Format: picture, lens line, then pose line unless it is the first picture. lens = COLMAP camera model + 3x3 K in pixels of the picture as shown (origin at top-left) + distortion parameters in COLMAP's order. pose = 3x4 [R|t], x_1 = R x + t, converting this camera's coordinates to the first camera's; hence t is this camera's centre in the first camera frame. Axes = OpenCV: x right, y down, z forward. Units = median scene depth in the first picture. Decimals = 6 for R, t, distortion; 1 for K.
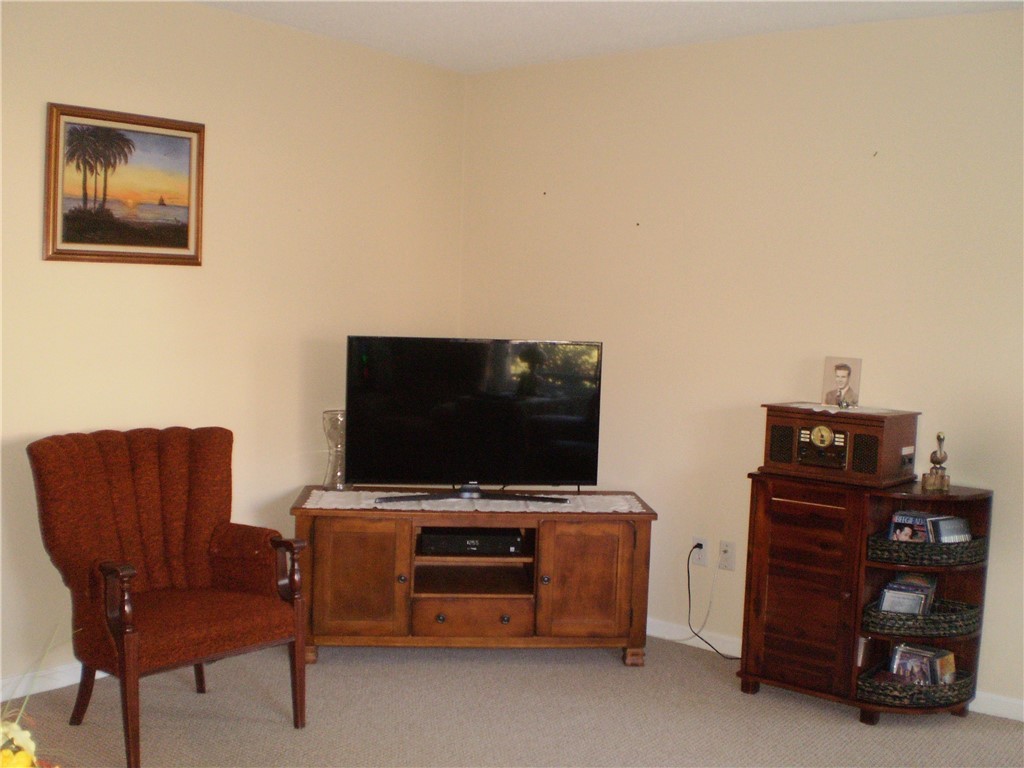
lens RADIAL K [[1067.9, 0, 512.0], [0, 1067.9, 384.0], [0, 0, 1]] dist [-0.173973, -0.003032]
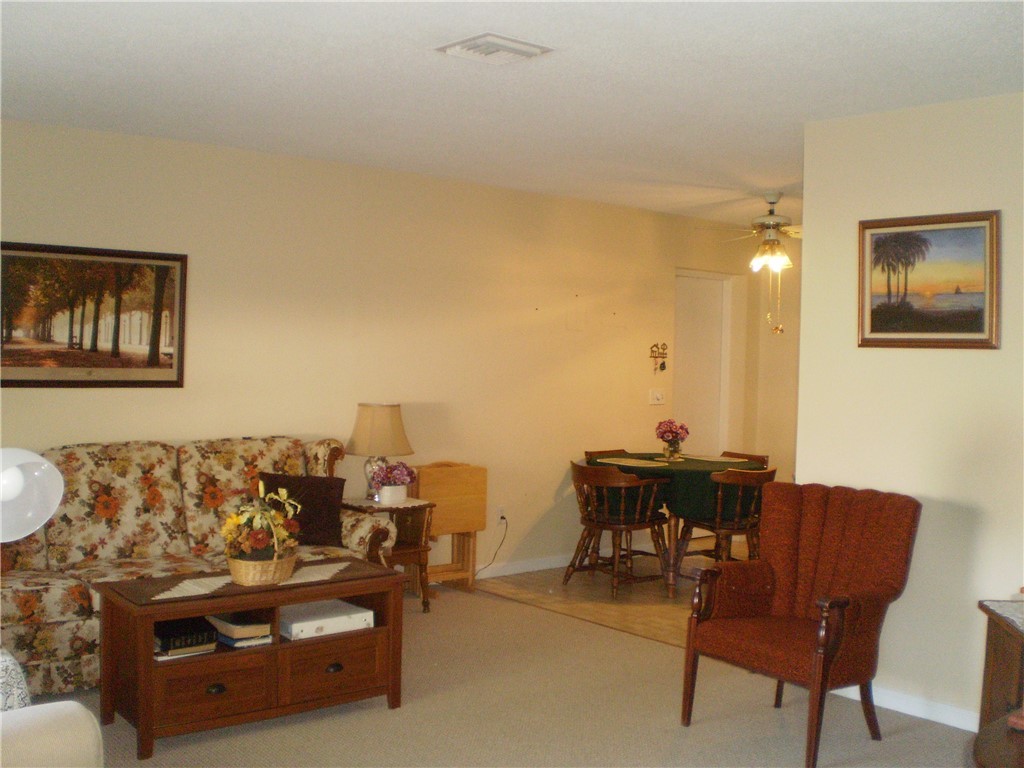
lens RADIAL K [[1067.9, 0, 512.0], [0, 1067.9, 384.0], [0, 0, 1]] dist [-0.173973, -0.003032]
pose [[-0.211505, -0.007050, -0.977351, 0.842099], [-0.107679, 0.994055, 0.016132, -0.049032], [0.971427, 0.108652, -0.211007, 0.827856]]
